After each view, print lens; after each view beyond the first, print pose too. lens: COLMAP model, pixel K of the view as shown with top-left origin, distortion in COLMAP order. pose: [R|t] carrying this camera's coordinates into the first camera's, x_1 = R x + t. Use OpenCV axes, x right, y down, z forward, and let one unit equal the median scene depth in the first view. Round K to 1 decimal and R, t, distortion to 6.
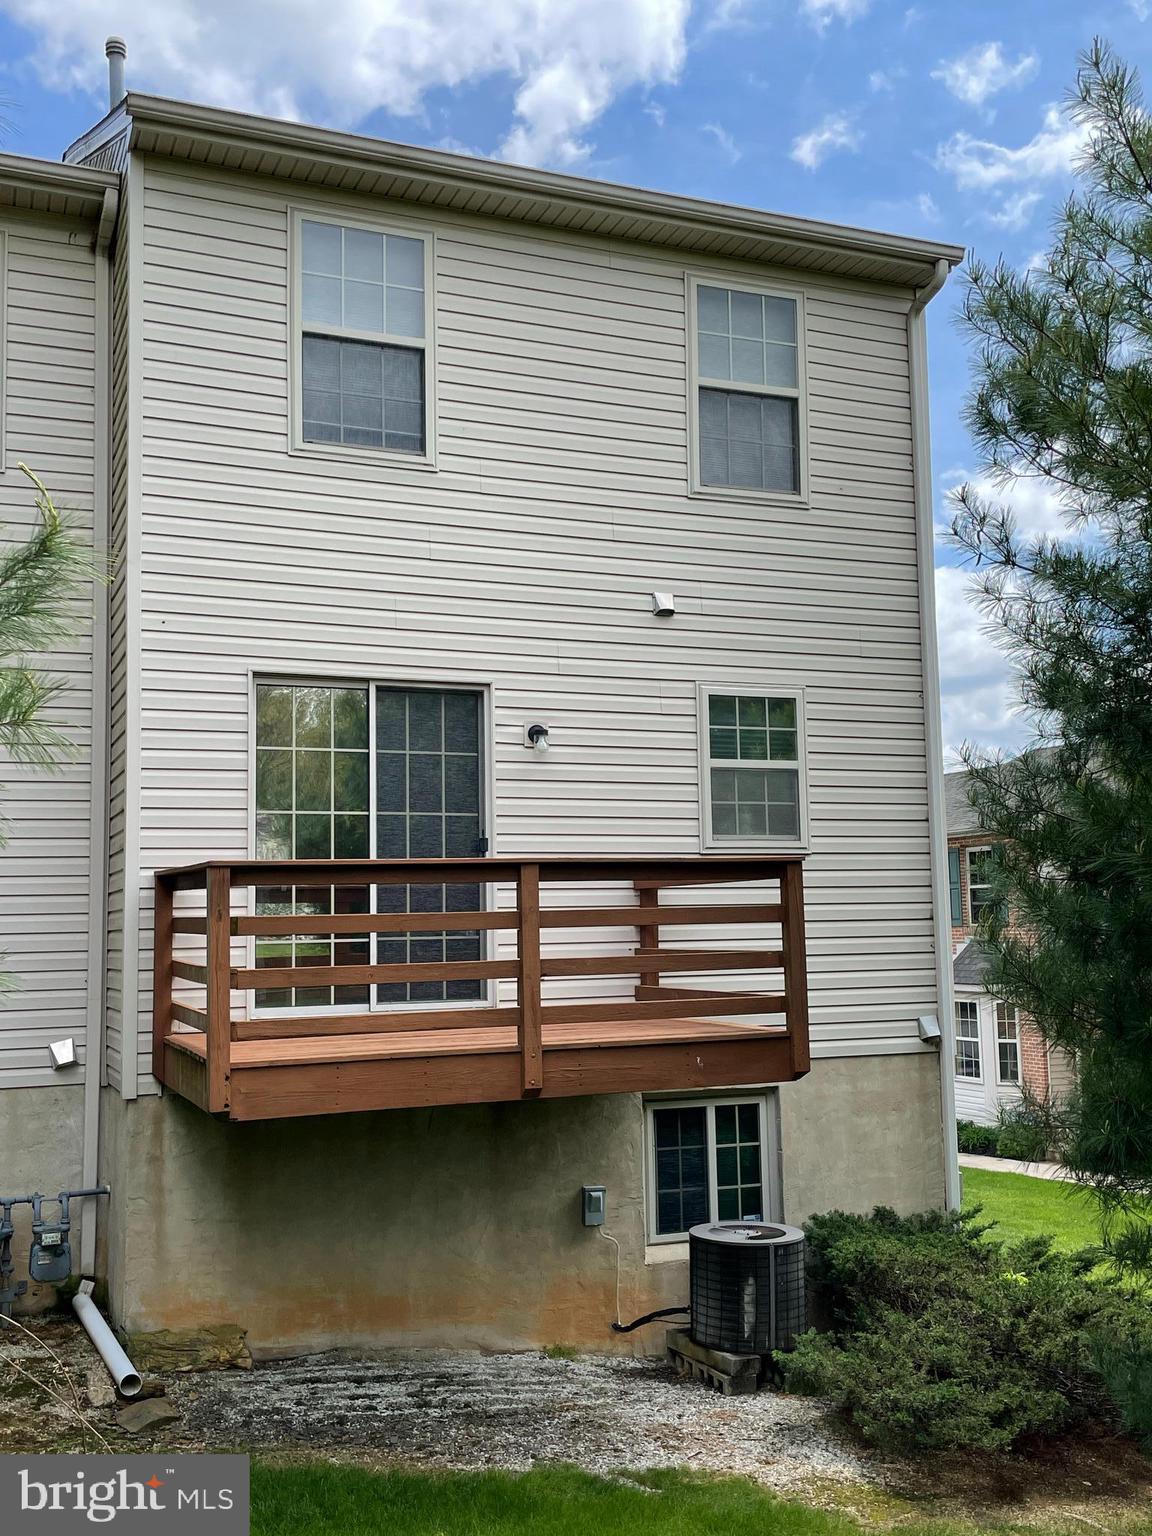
lens RADIAL K [[1544.3, 0, 573.6], [0, 1544.3, 776.0], [0, 0, 1]] dist [0.092898, -0.129031]
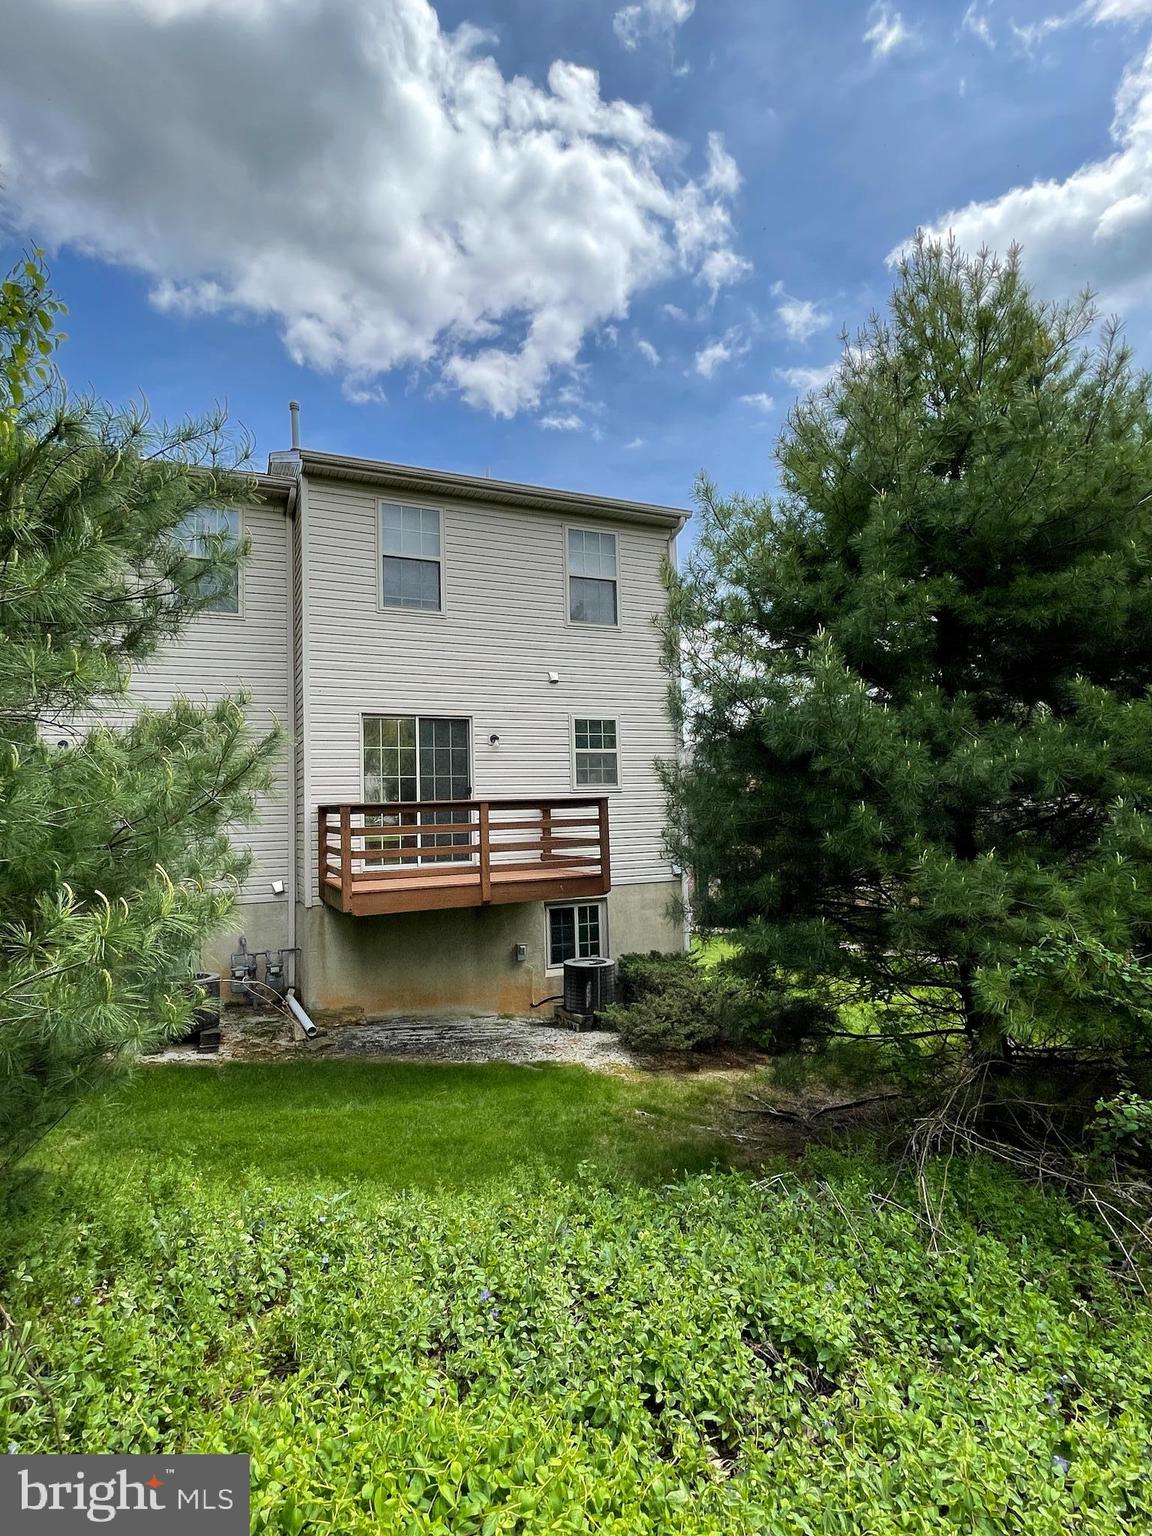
lens RADIAL K [[805.5, 0, 576.0], [0, 805.5, 768.0], [0, 0, 1]] dist [0.037082, -0.078808]
pose [[0.999048, -0.007821, 0.042925, 0.046818], [0.006203, 0.999270, 0.037702, -0.031518], [-0.043188, -0.037400, 0.998367, -0.155332]]
